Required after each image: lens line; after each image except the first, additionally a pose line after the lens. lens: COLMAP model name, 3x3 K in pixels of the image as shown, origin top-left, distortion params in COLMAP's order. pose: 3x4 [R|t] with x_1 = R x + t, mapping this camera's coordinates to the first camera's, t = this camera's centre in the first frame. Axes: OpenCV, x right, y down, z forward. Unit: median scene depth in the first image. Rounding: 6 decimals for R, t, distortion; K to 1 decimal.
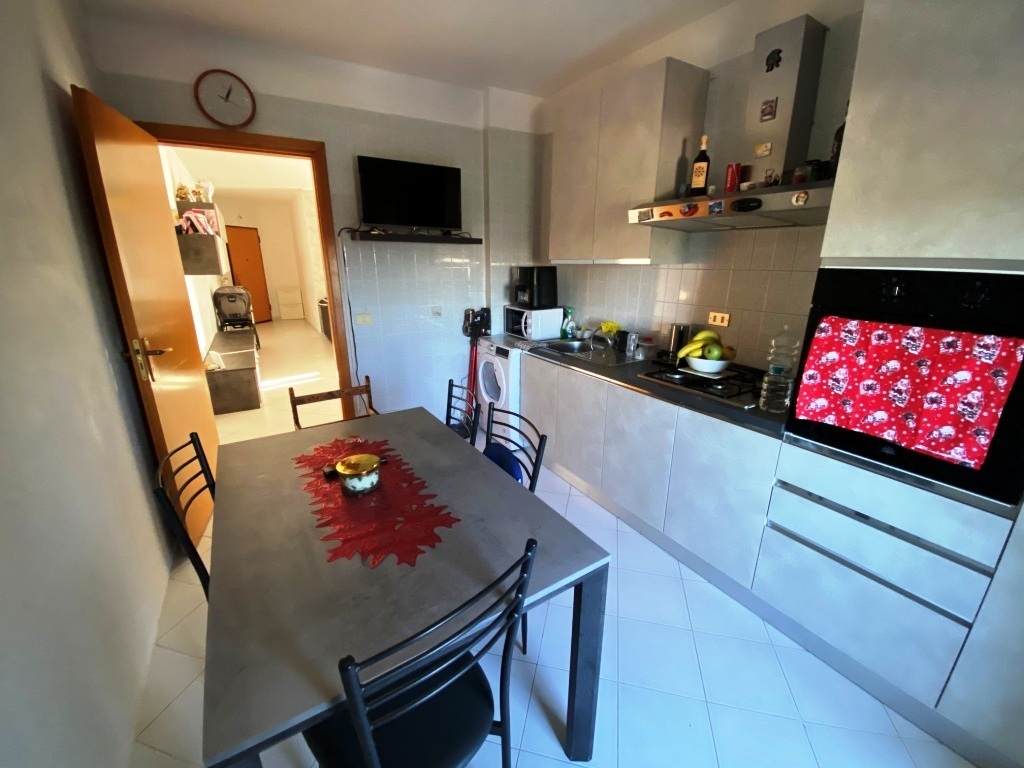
lens RADIAL K [[420.7, 0, 509.9], [0, 420.7, 384.7], [0, 0, 1]] dist [0.043243, -0.036066]
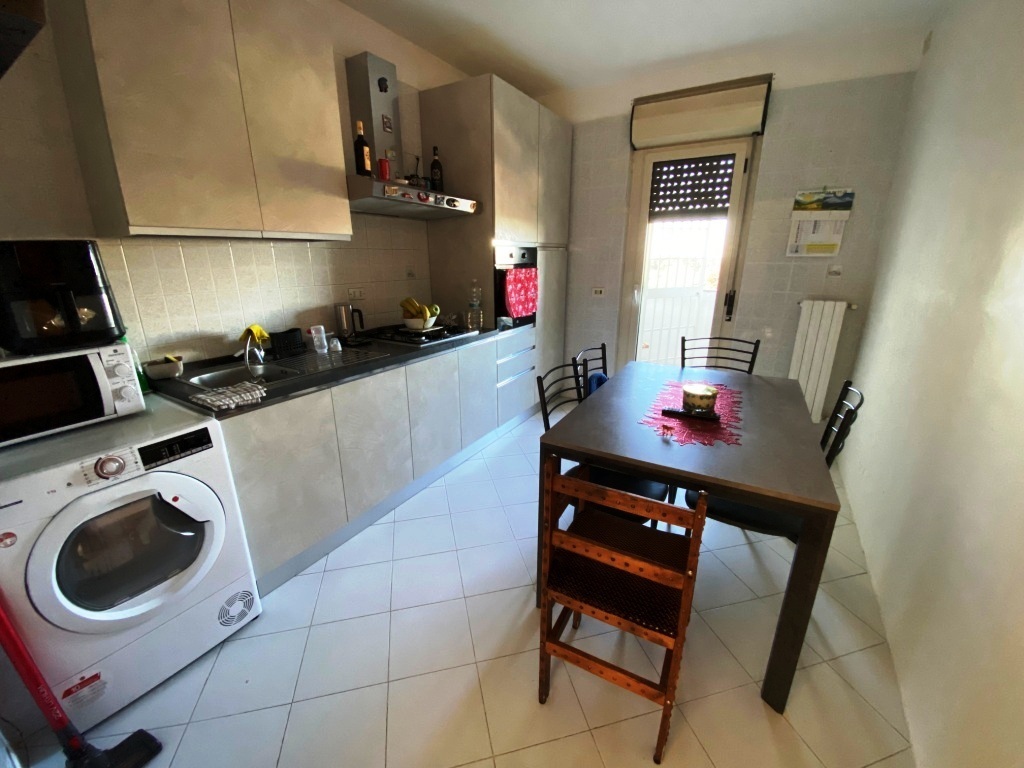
lens RADIAL K [[420.7, 0, 509.9], [0, 420.7, 384.7], [0, 0, 1]] dist [0.043243, -0.036066]
pose [[-0.468524, -0.260409, 0.844199, -0.994978], [0.250210, 0.877331, 0.409494, -0.432312], [-0.847278, 0.403085, -0.345894, 1.651210]]
